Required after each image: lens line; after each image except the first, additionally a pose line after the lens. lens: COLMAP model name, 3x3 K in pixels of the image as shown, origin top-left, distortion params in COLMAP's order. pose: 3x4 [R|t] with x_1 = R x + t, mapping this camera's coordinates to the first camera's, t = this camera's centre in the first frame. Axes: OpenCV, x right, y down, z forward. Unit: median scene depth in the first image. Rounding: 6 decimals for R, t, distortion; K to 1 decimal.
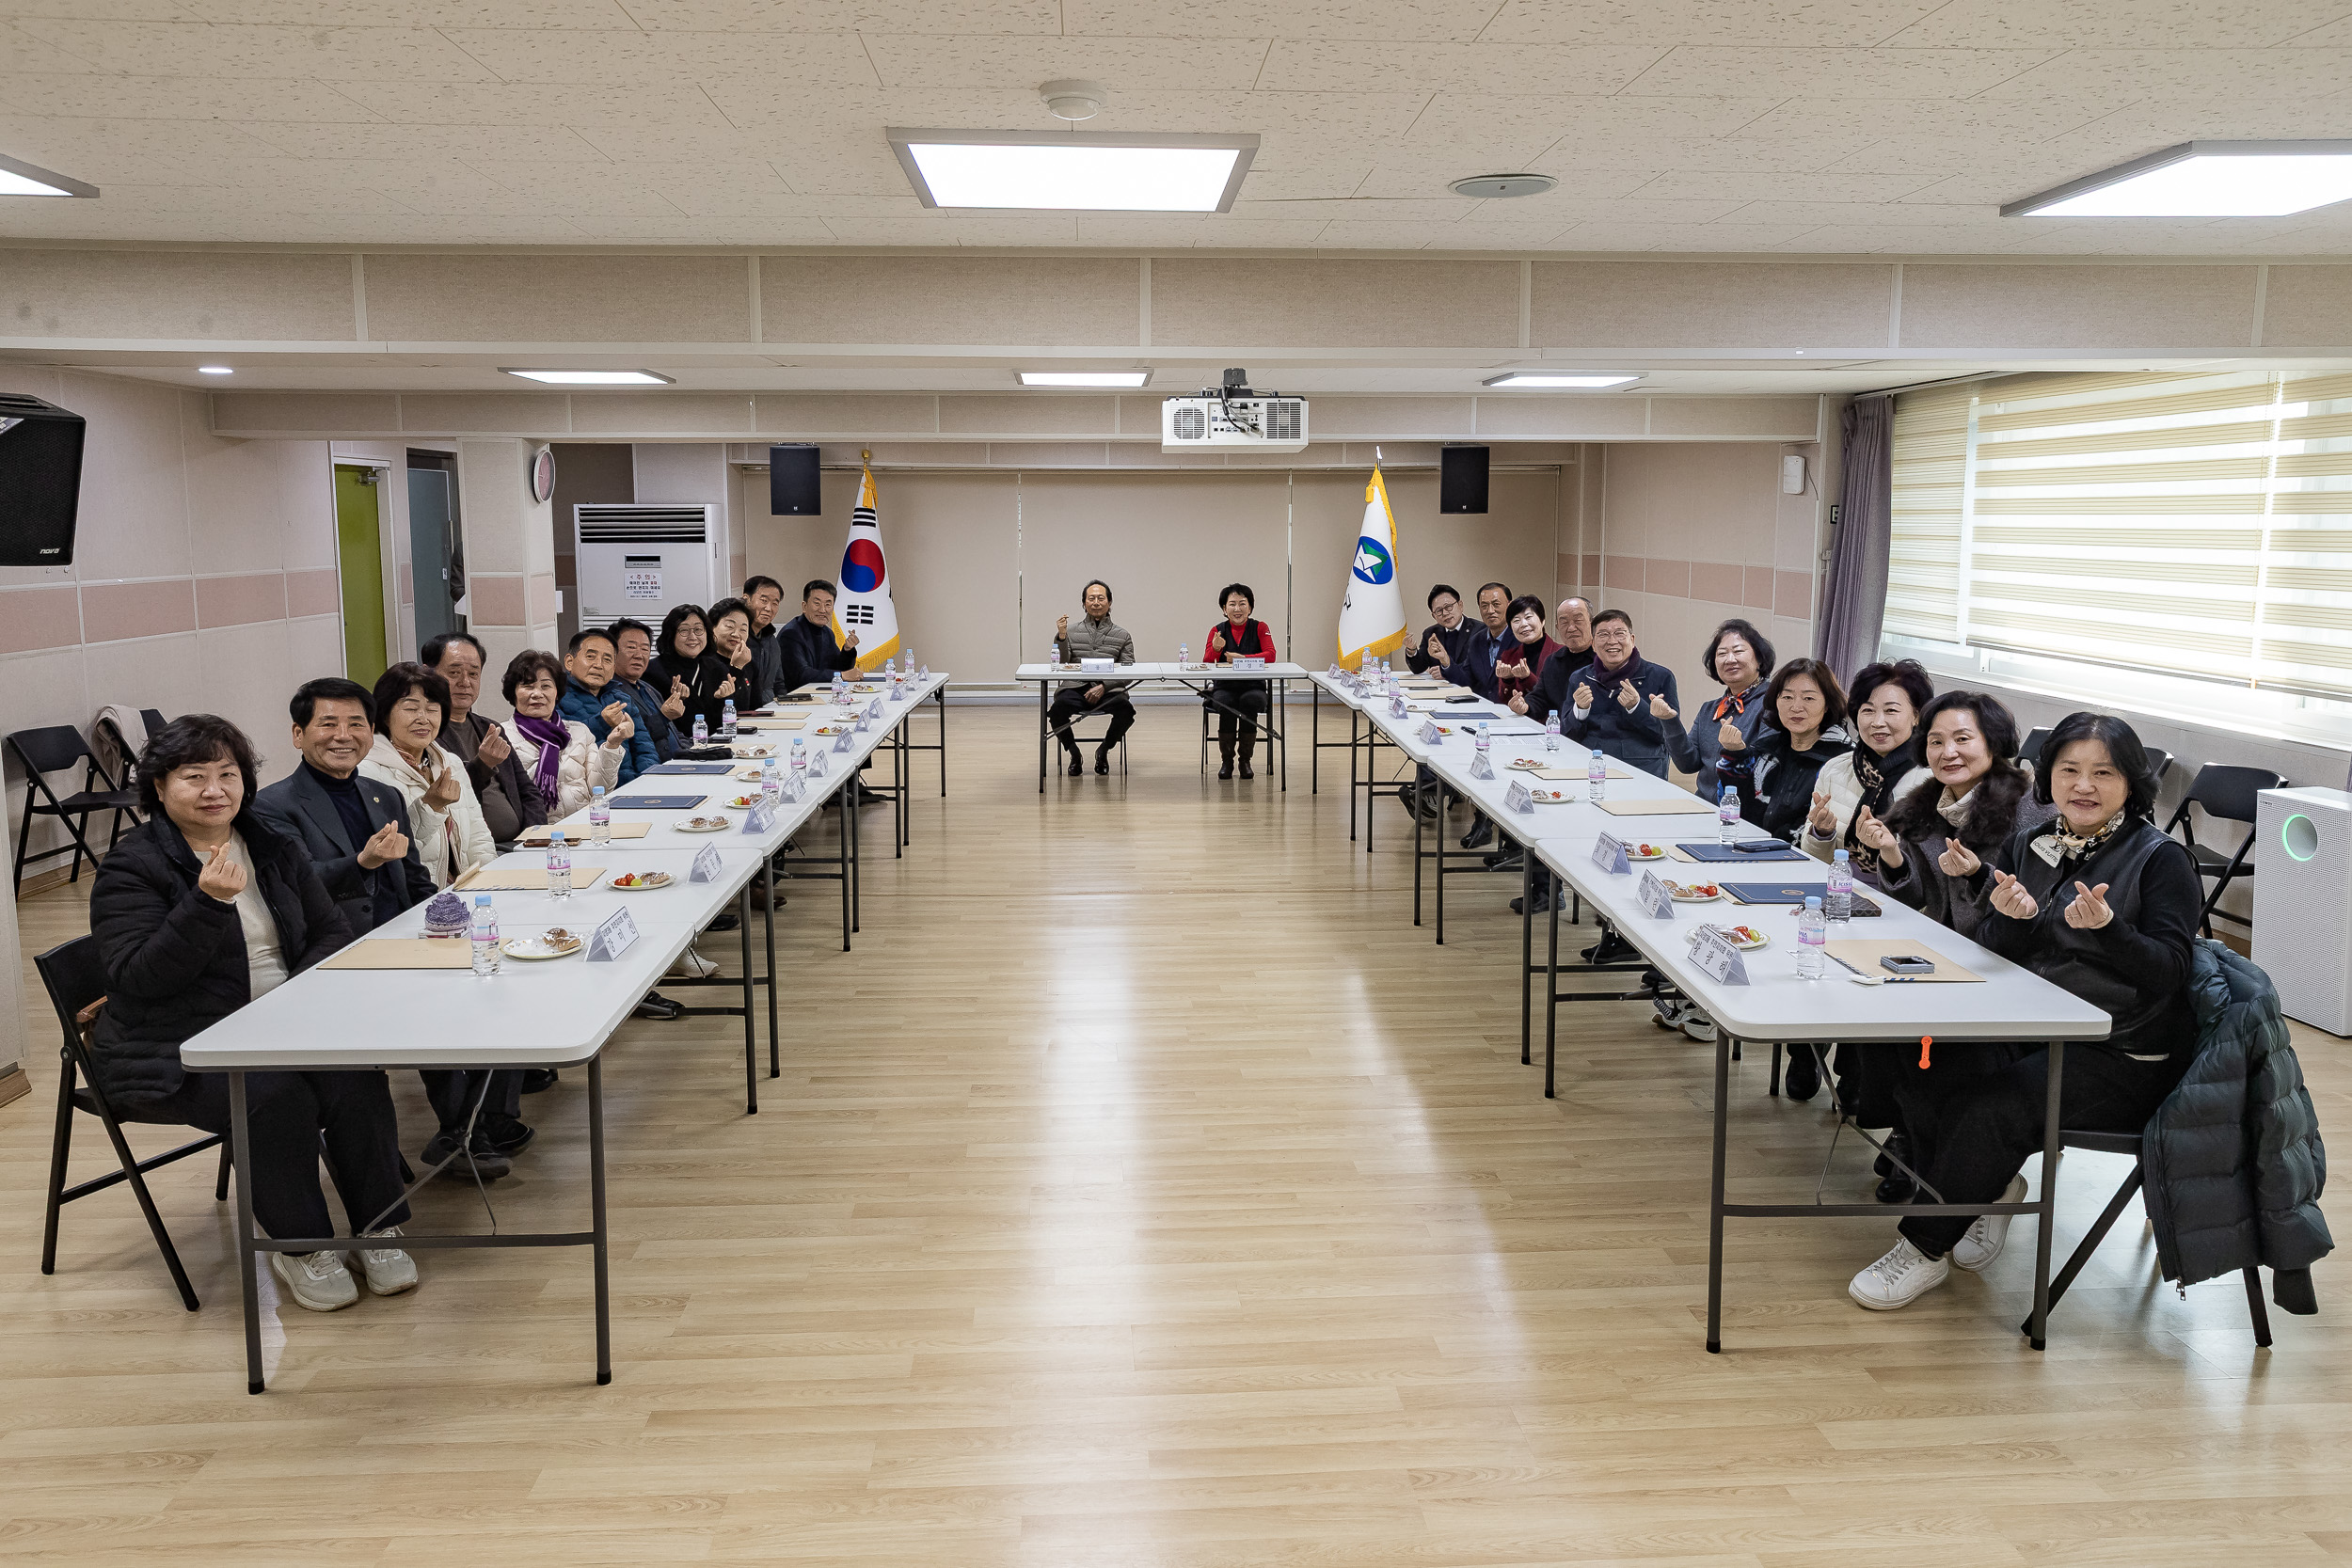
lens RADIAL K [[1827.0, 0, 1181.8], [0, 1827.0, 745.6], [0, 0, 1]] dist [-0.011157, 0.017732]
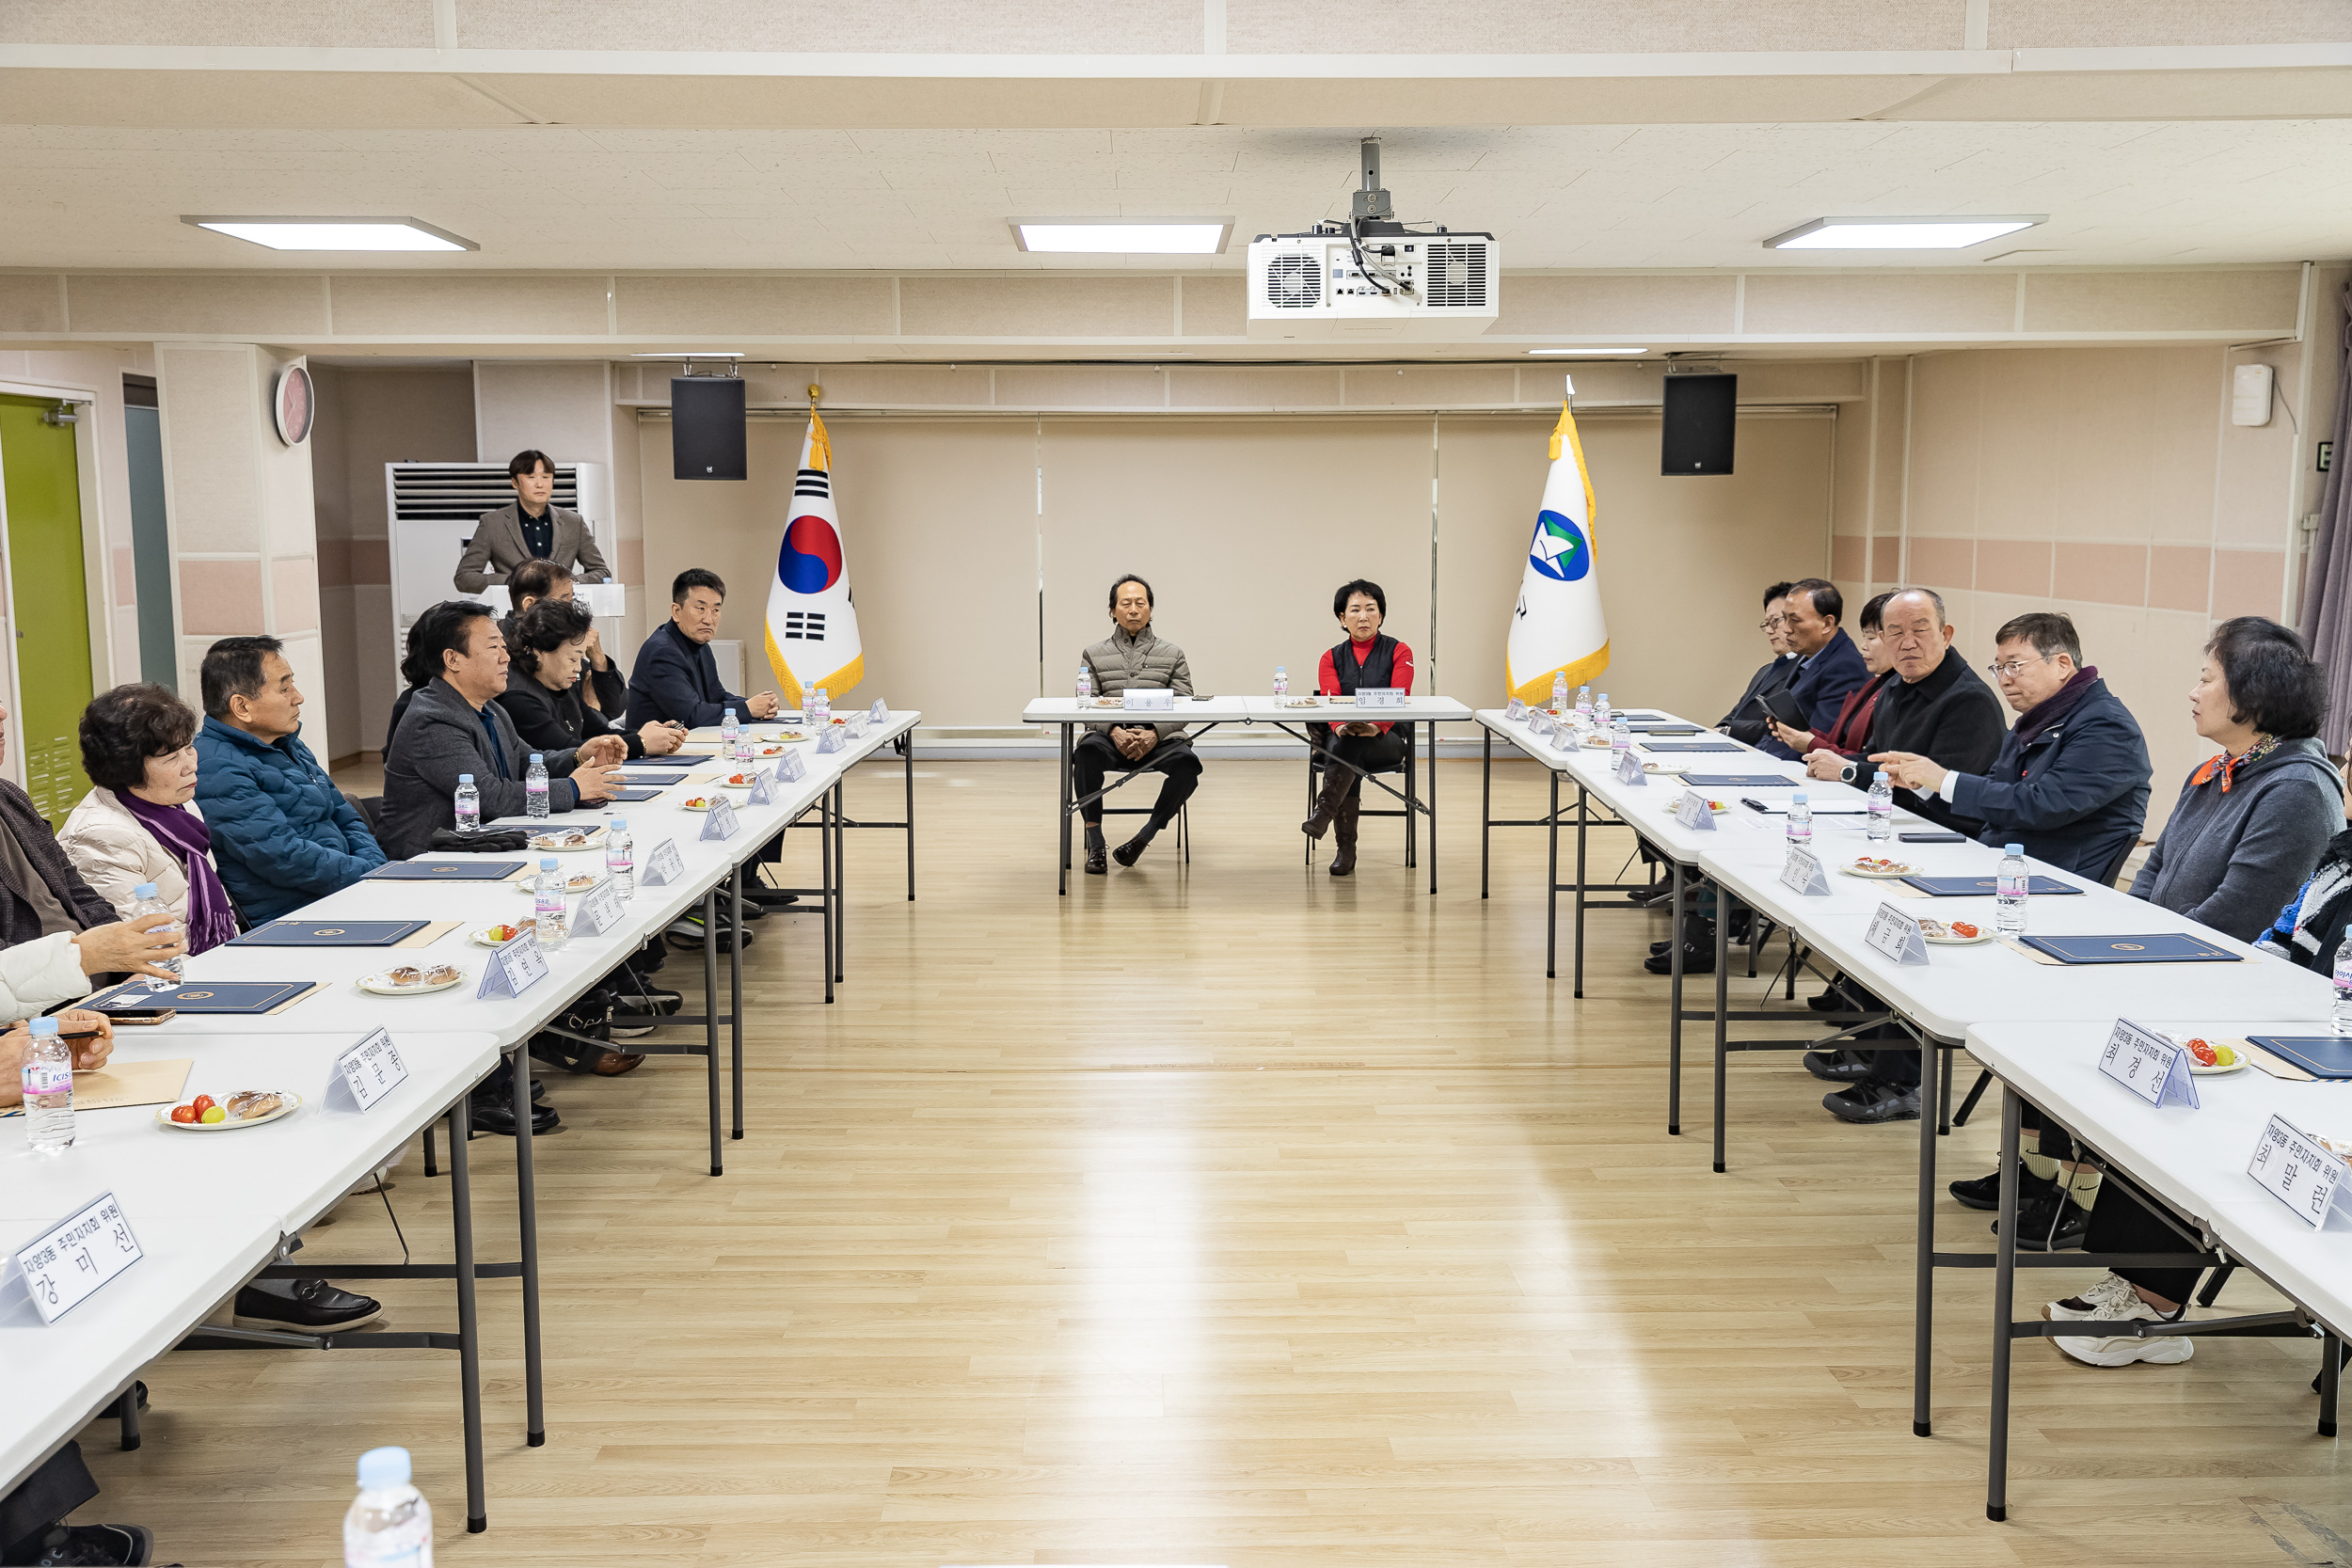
lens RADIAL K [[2347.0, 0, 1187.6], [0, 2347.0, 875.3], [0, 0, 1]] dist [0.041926, 0.003725]
pose [[0.999348, 0.003339, -0.035960, -0.002376], [-0.002321, 0.999596, 0.028316, -0.007460], [0.036040, -0.028214, 0.998952, 0.240403]]
